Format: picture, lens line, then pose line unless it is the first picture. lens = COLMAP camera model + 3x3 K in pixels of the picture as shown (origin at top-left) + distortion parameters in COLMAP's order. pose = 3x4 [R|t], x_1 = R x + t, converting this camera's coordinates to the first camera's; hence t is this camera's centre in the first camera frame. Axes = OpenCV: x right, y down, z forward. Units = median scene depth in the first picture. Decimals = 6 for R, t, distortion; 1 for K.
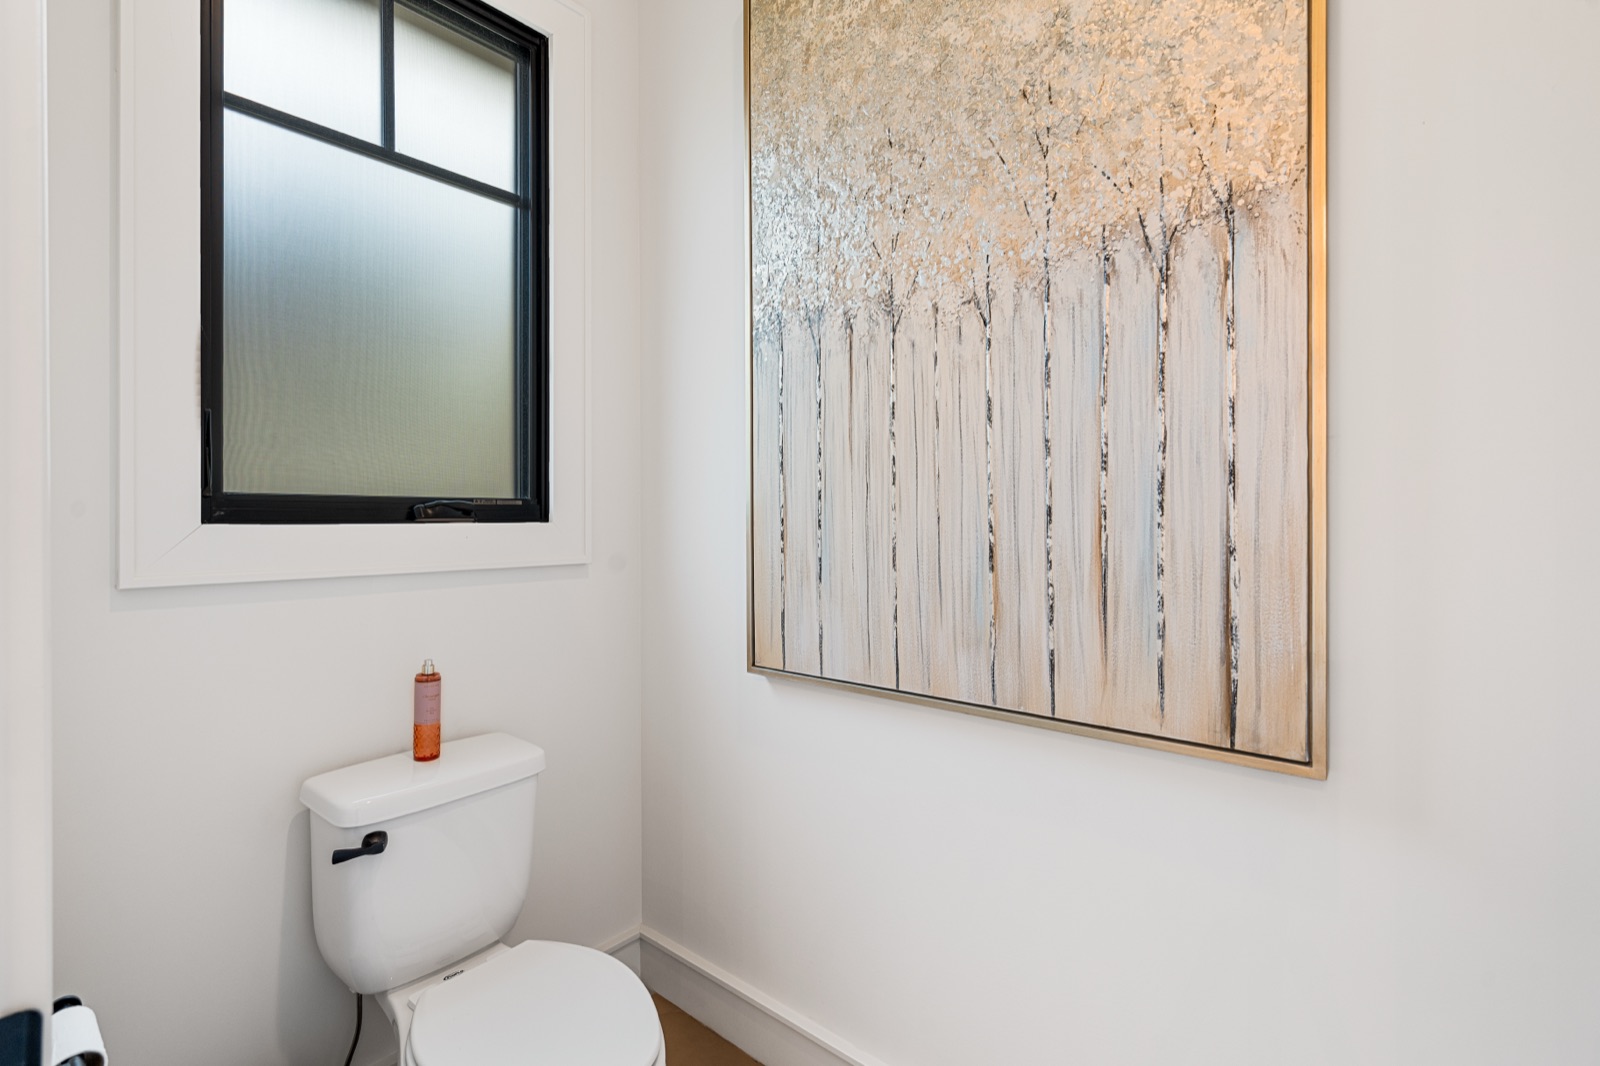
lens RADIAL K [[731.8, 0, 799.1], [0, 731.8, 530.3], [0, 0, 1]] dist [-0.009091, 0.000488]
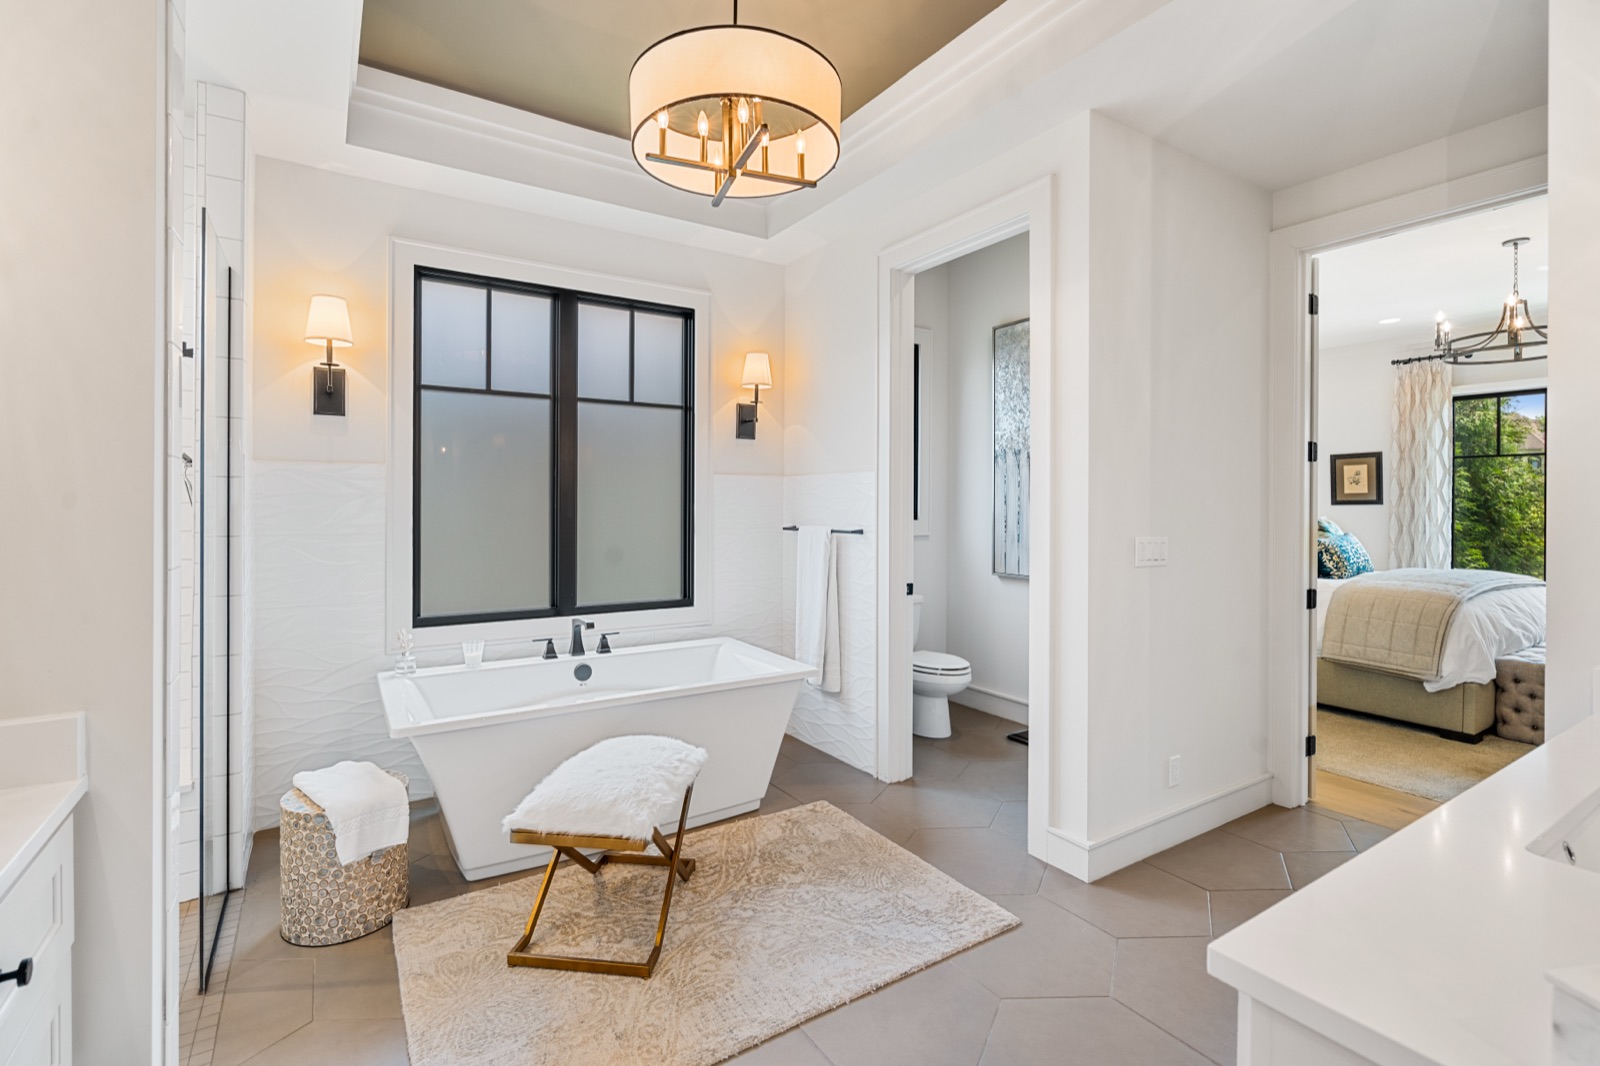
lens RADIAL K [[731.8, 0, 798.4], [0, 731.8, 522.0], [0, 0, 1]] dist [-0.009091, 0.000488]
pose [[0.958032, 0.009719, -0.286495, 0.022006], [-0.007355, 0.999929, 0.009323, -0.030789], [0.286565, -0.006825, 0.958036, -2.033505]]
